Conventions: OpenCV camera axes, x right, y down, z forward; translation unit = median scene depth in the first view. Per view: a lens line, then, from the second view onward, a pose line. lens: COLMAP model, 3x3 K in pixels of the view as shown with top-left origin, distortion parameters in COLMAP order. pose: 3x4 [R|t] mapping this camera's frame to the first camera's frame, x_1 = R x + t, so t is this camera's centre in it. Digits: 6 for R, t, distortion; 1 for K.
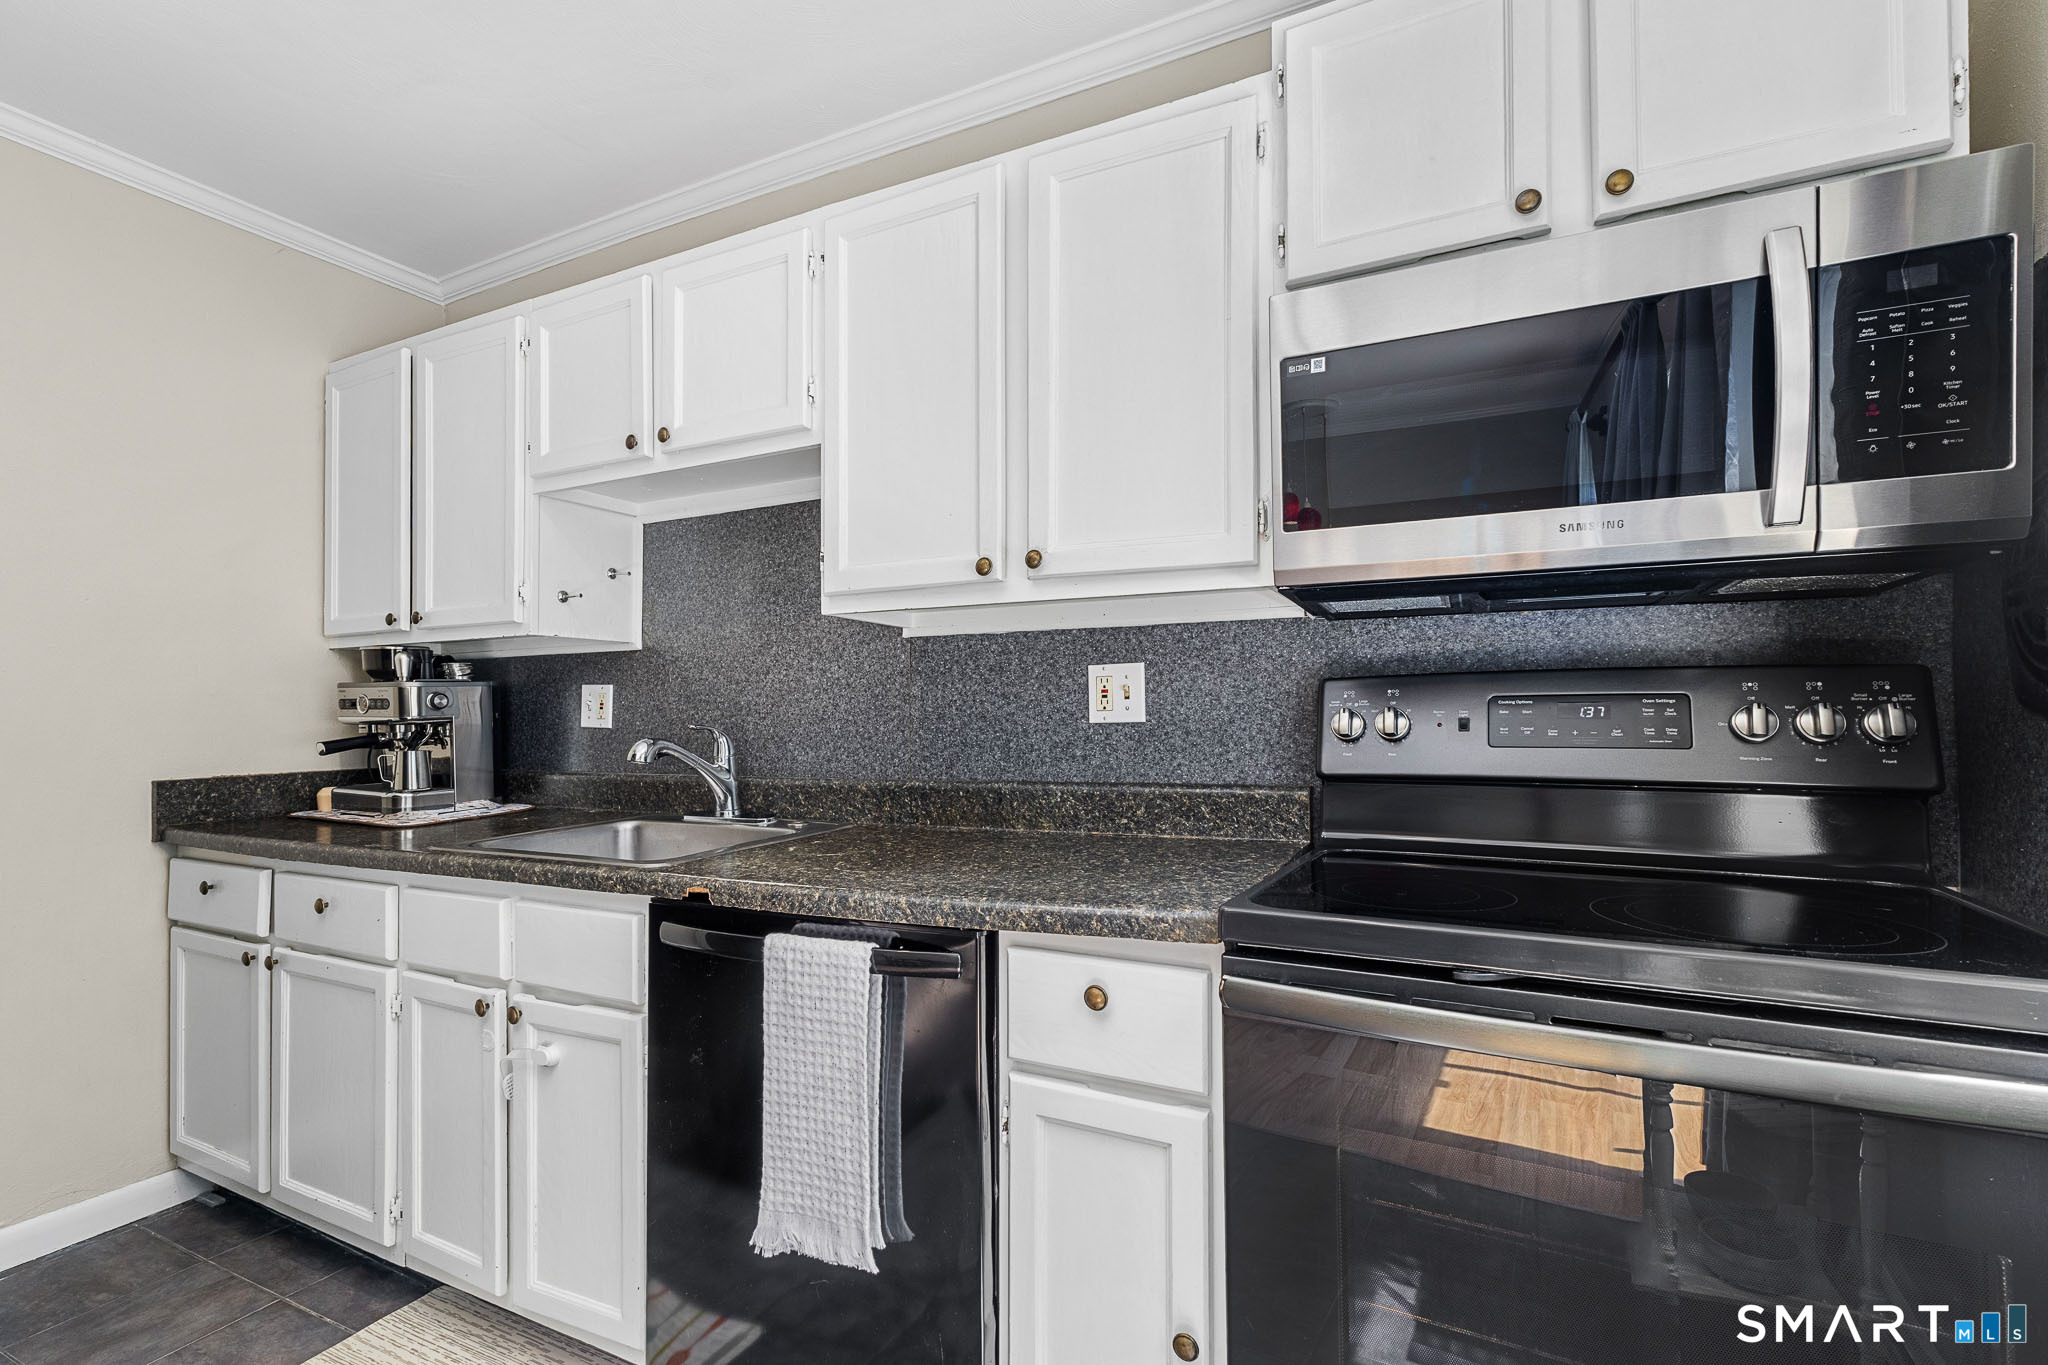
lens RADIAL K [[921.1, 0, 1030.1], [0, 921.1, 700.5], [0, 0, 1]] dist [0.001953, 0.000472]
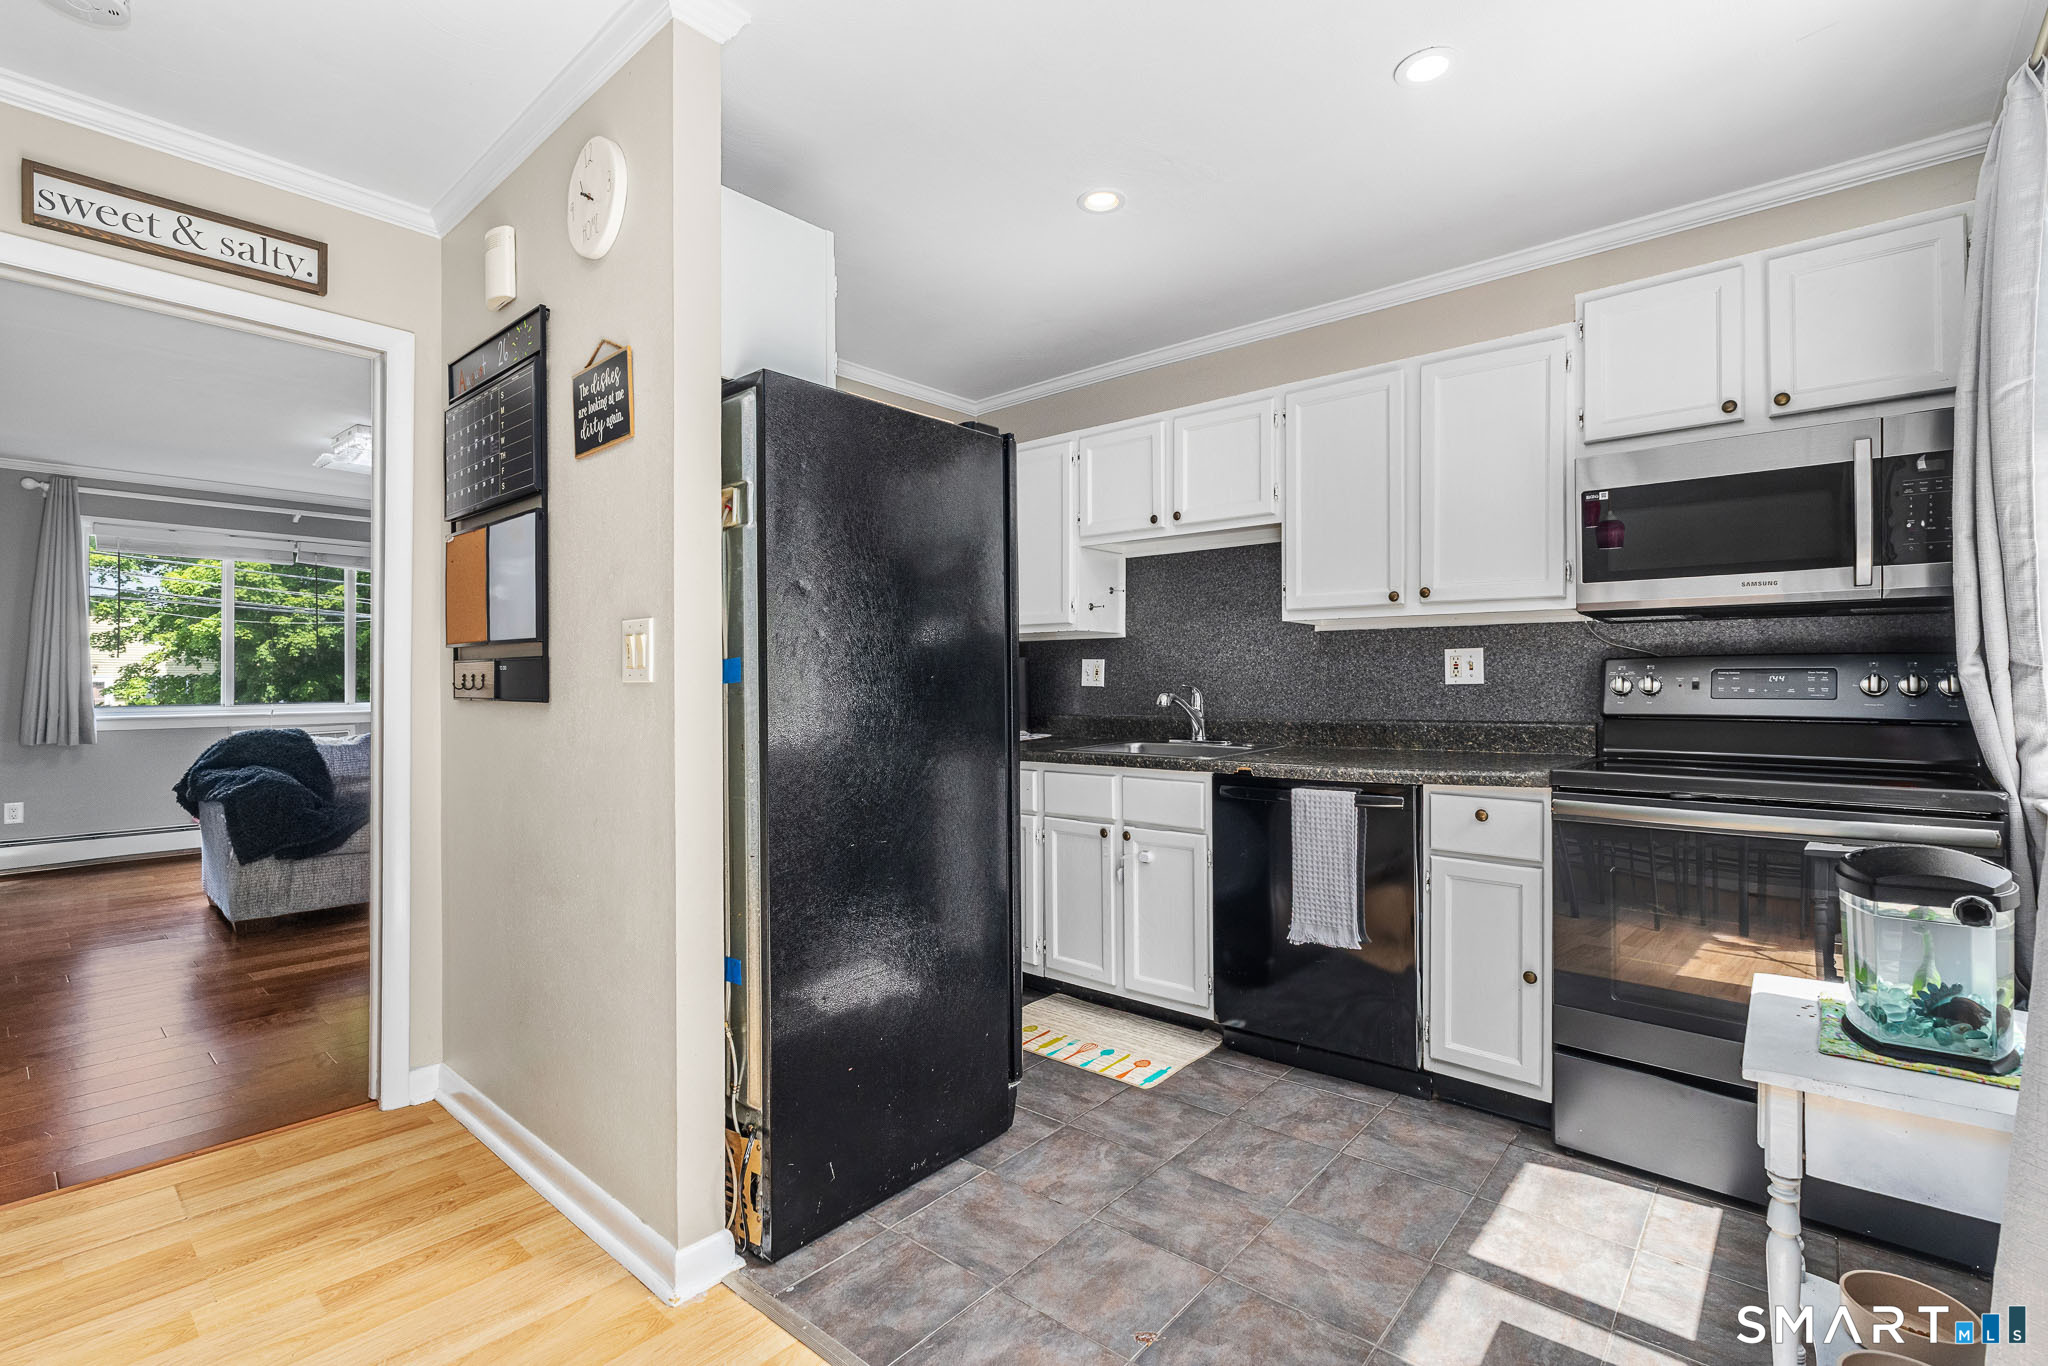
lens RADIAL K [[931.0, 0, 1023.6], [0, 931.0, 677.4], [0, 0, 1]] dist [-0.004108, -0.000029]
pose [[0.968967, 0.003361, -0.247167, -0.278904], [-0.000035, 0.999909, 0.013459, -0.011194], [0.247190, -0.013033, 0.968879, -0.868824]]
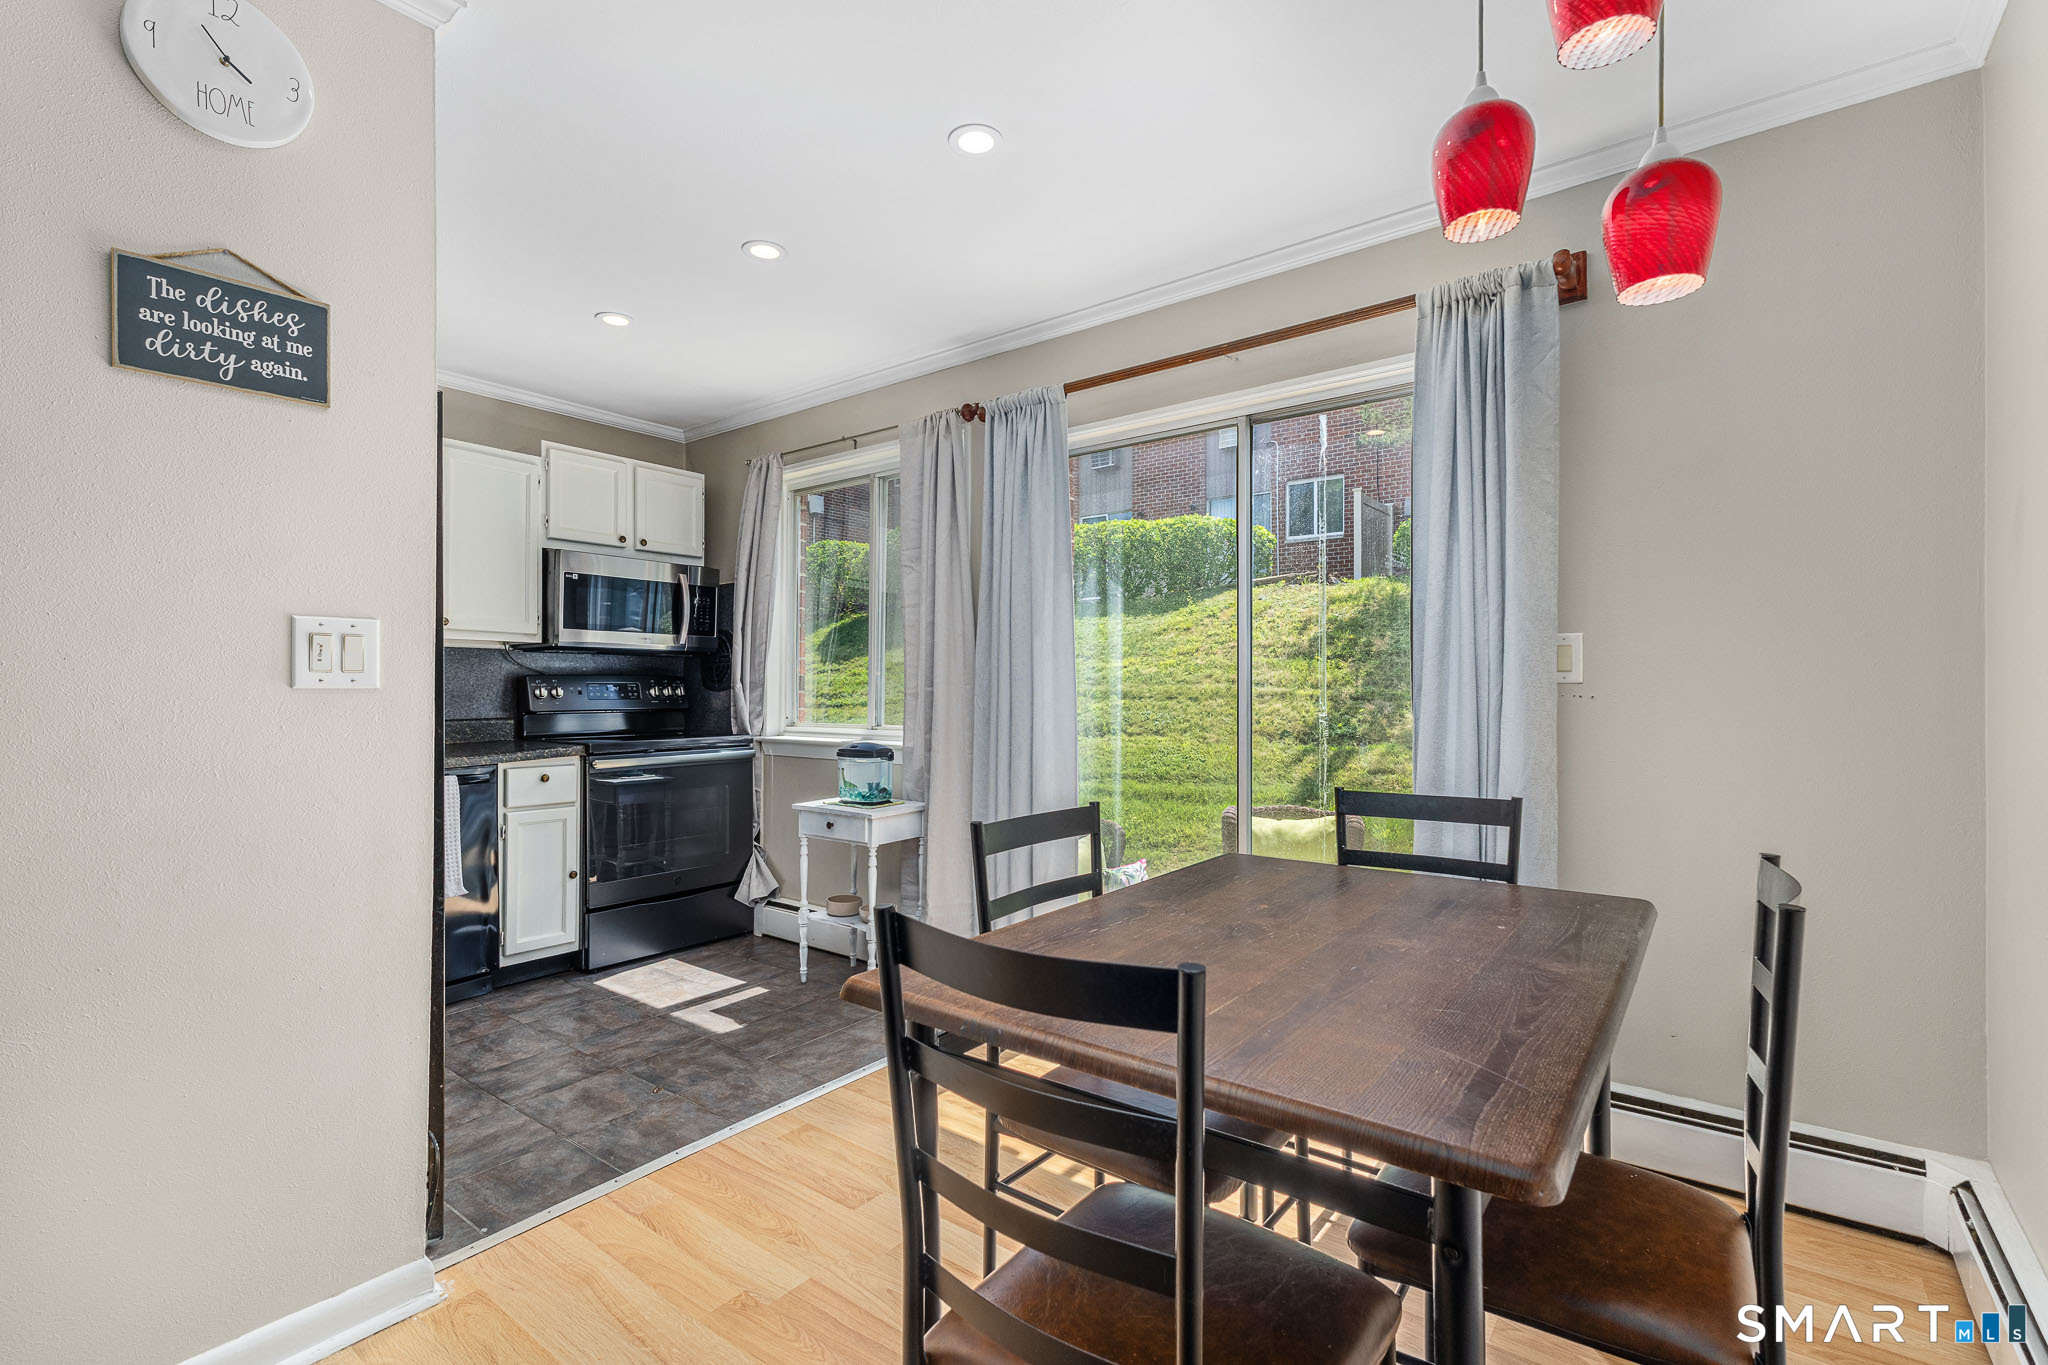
lens RADIAL K [[919.0, 0, 1024.0], [0, 919.0, 682.5], [0, 0, 1]] dist [0.000110, 0.000306]
pose [[0.188007, 0.012596, 0.982087, -1.833964], [-0.016038, 0.999824, -0.009753, -0.000115], [-0.982037, -0.013917, 0.188176, -0.808498]]
